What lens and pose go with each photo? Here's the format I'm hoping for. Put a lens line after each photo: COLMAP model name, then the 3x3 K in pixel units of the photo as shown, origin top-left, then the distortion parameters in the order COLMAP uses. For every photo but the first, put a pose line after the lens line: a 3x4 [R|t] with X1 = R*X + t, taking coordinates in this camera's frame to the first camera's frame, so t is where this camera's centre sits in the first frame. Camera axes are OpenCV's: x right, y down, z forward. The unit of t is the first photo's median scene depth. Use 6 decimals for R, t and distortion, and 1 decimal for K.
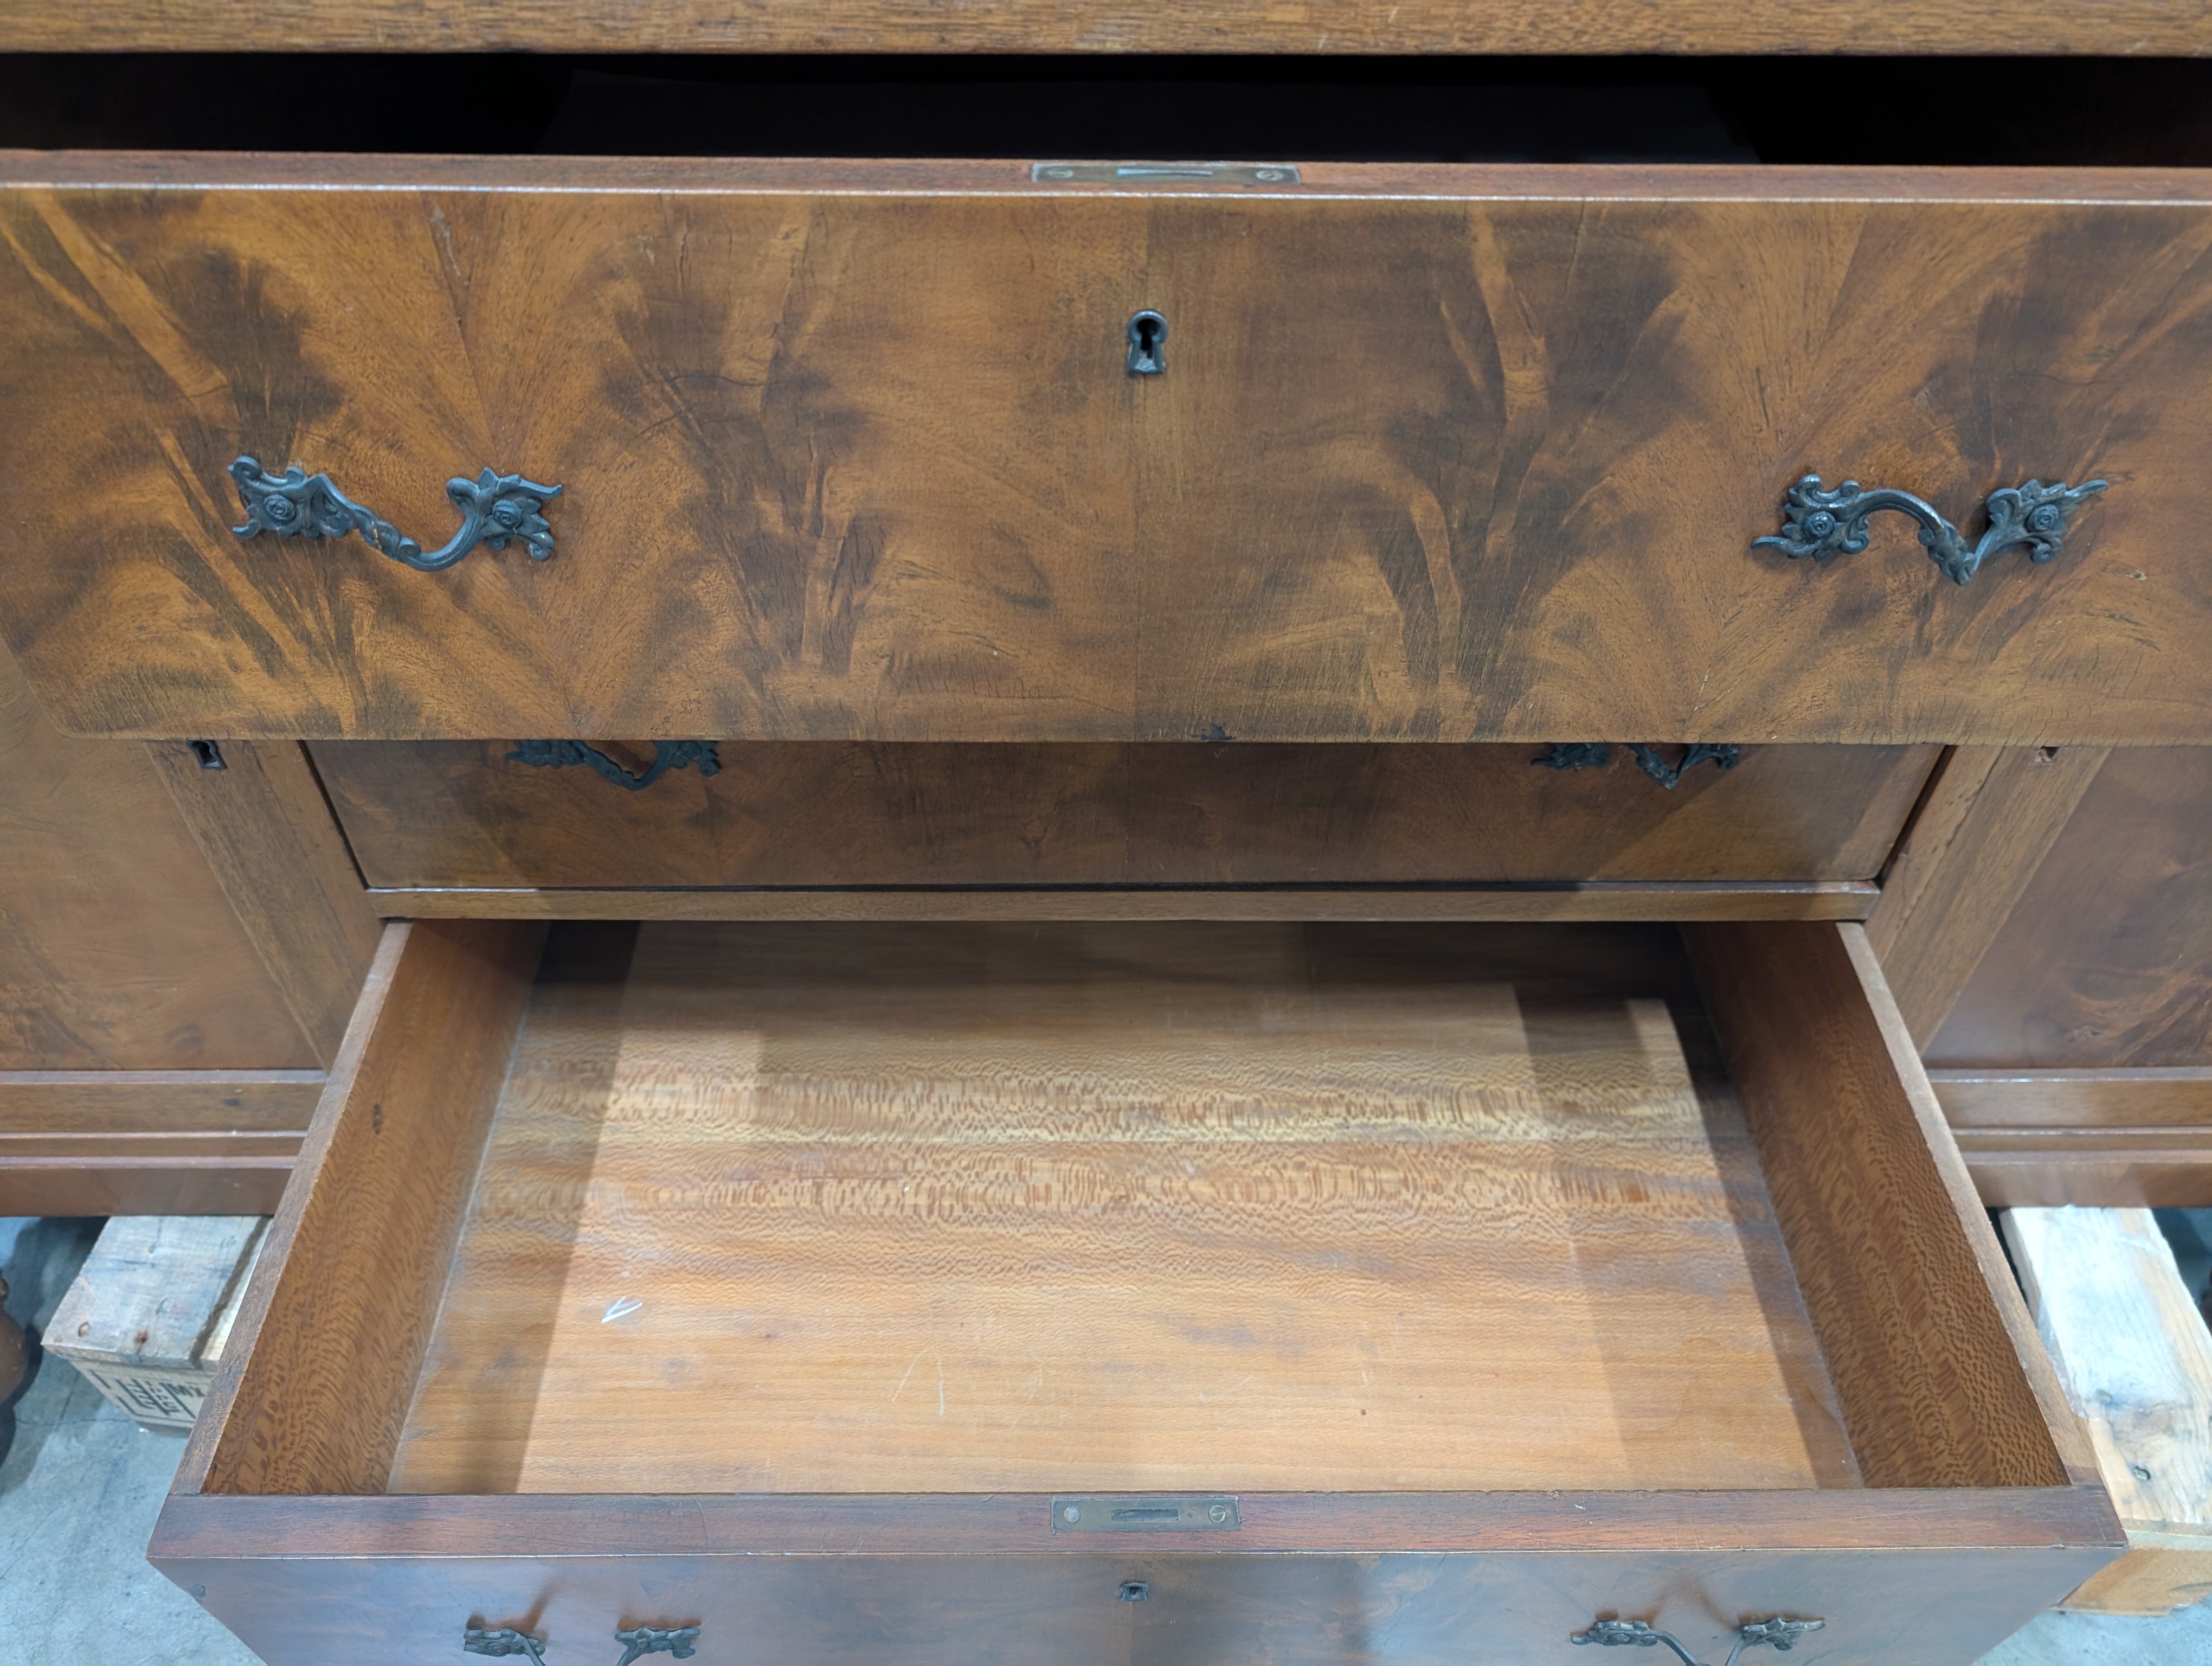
lens RADIAL K [[1766.2, 0, 1081.5], [0, 1766.2, 949.5], [0, 0, 1]] dist [-0.036070, 0.023259]
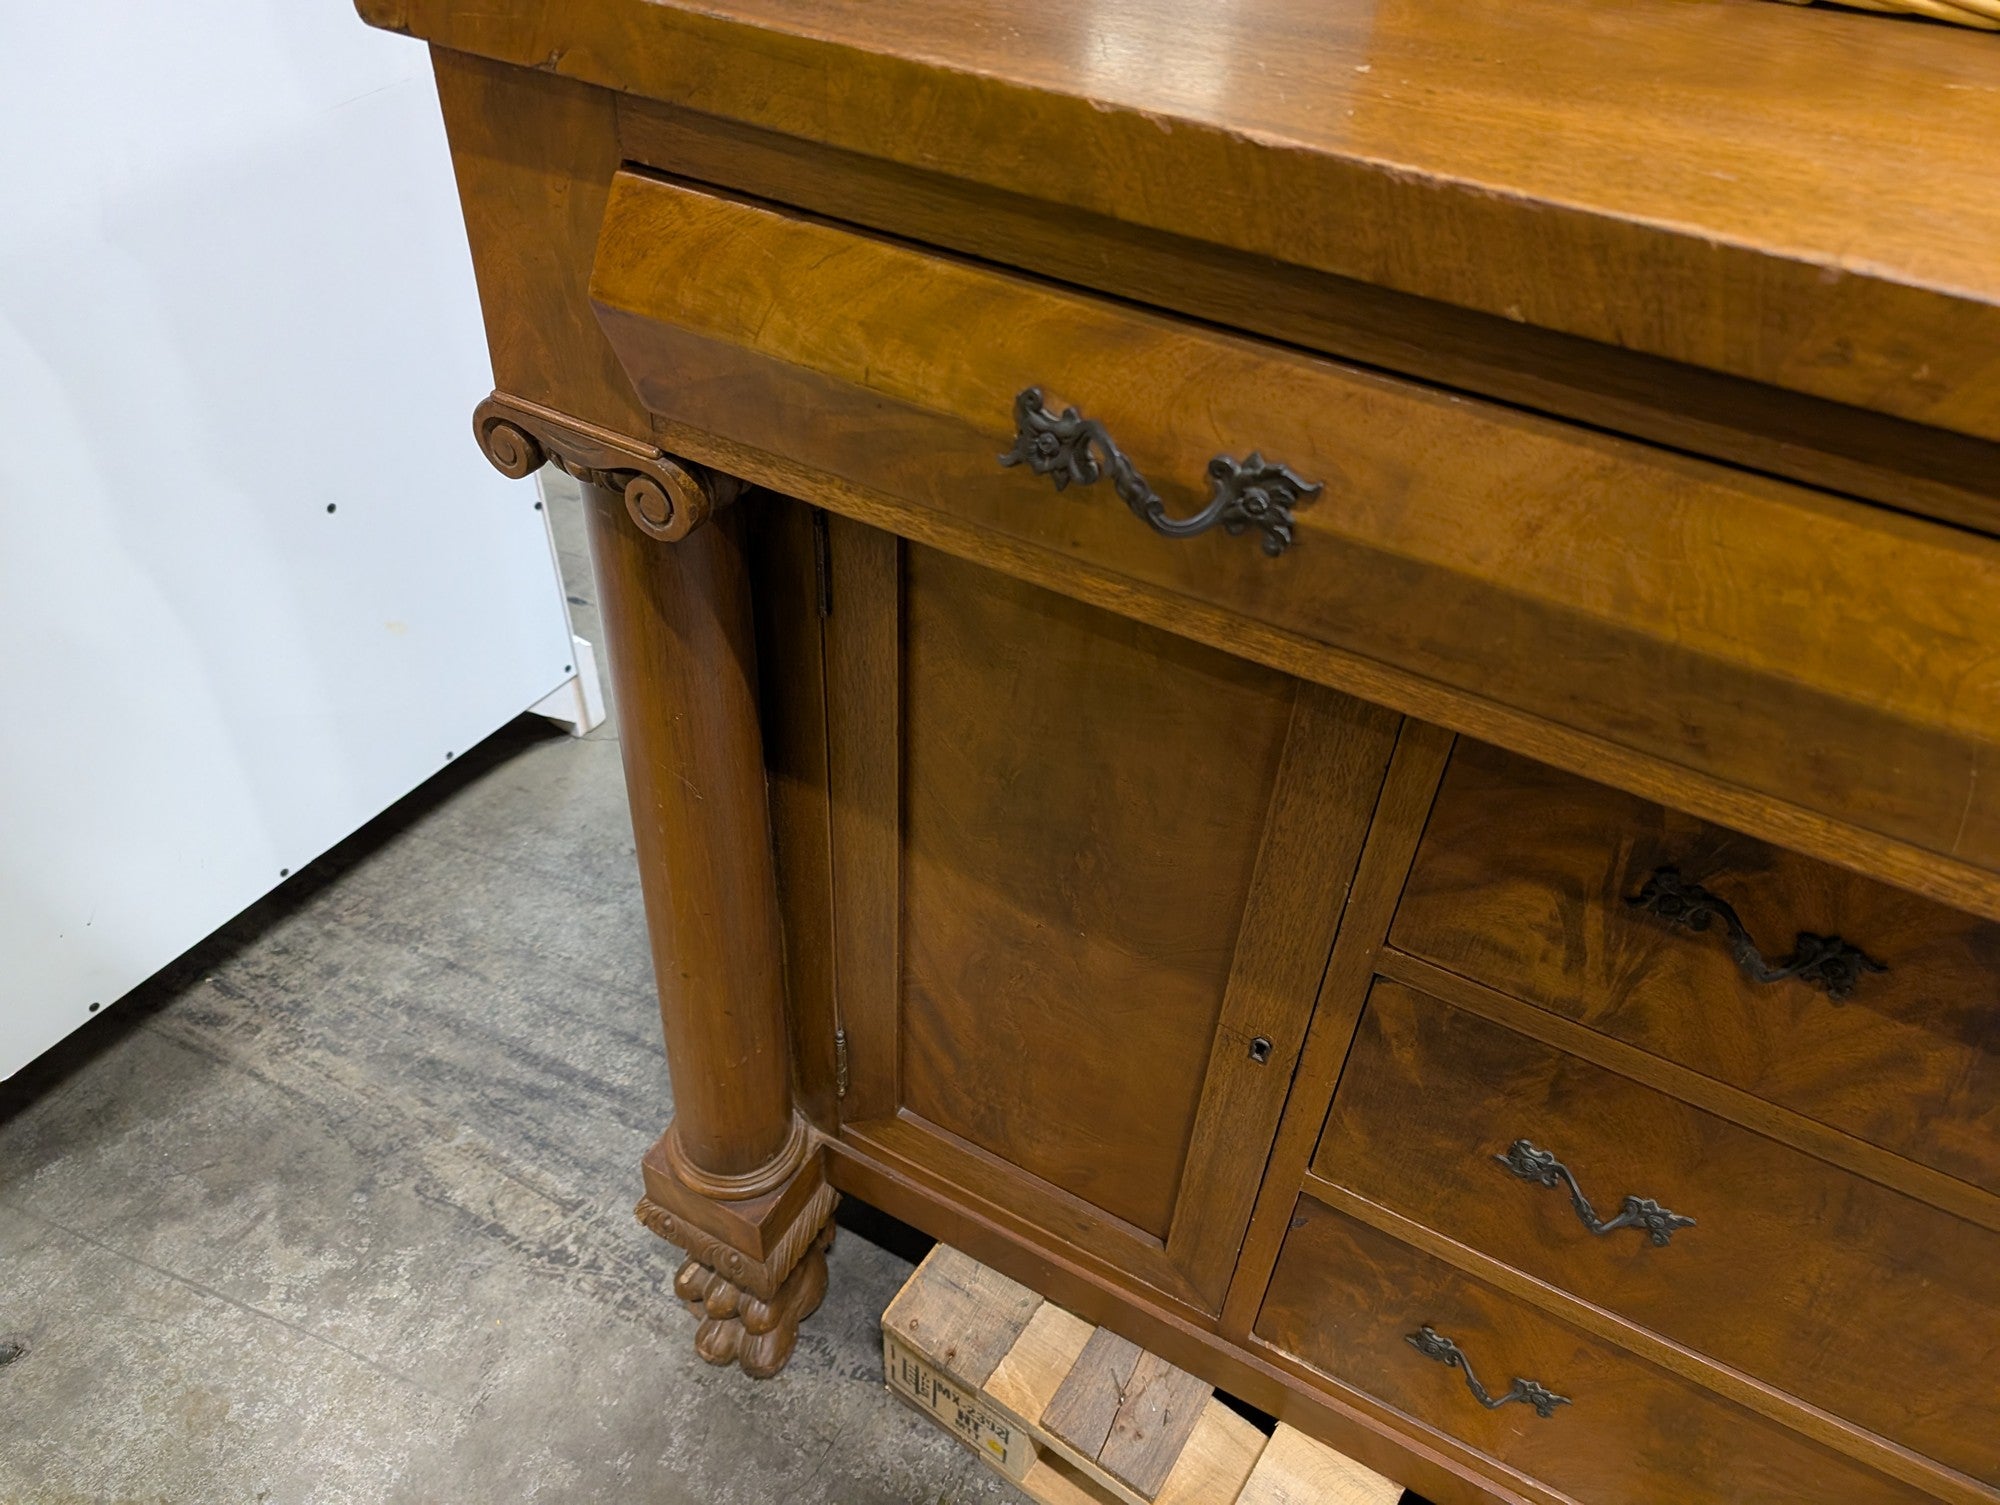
lens RADIAL K [[1461.9, 0, 987.7], [0, 1461.9, 765.0], [0, 0, 1]] dist [0.003529, -0.000643]
pose [[0.873176, 0.352264, -0.336858, -0.566909], [-0.392893, 0.917706, -0.058751, -0.058154], [0.288441, 0.183649, 0.939721, -0.338239]]
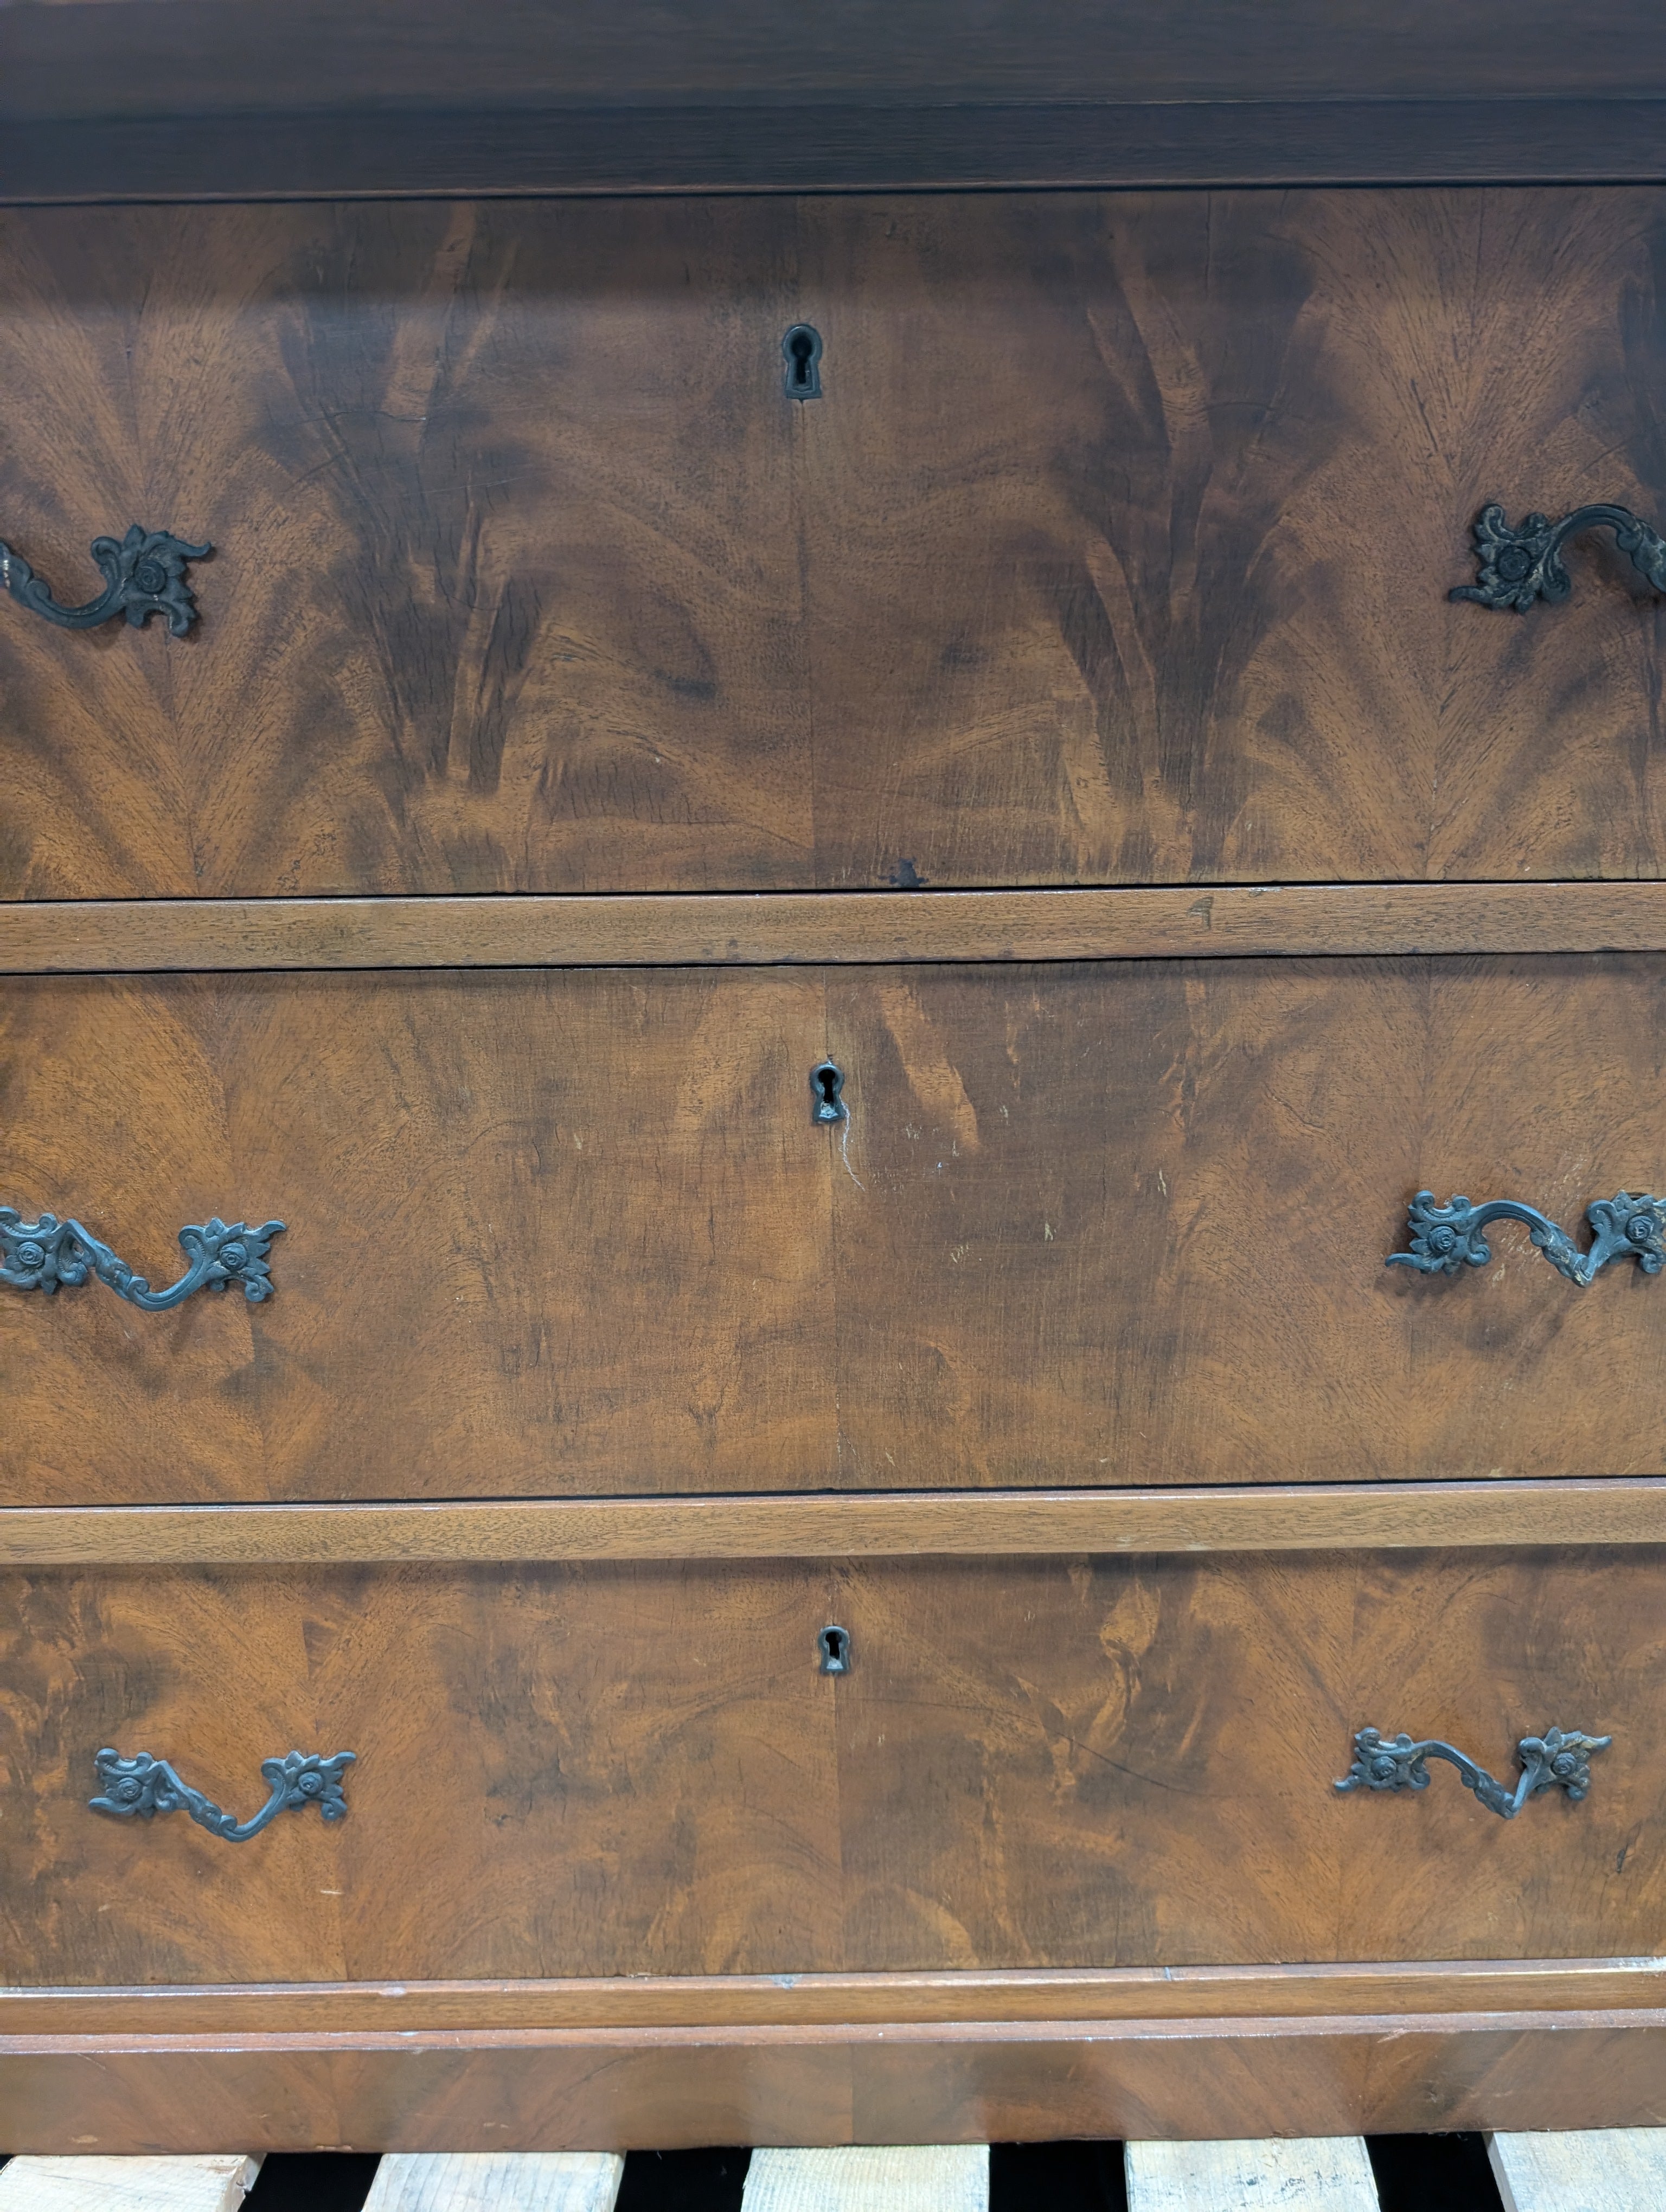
lens RADIAL K [[1766.2, 0, 854.5], [0, 1766.2, 1117.0], [0, 0, 1]] dist [-0.036070, 0.023259]
pose [[0.999830, -0.018326, -0.002013, 0.055113], [0.014629, 0.855024, -0.518381, 0.495742], [0.011221, 0.518264, 0.855147, 0.324383]]
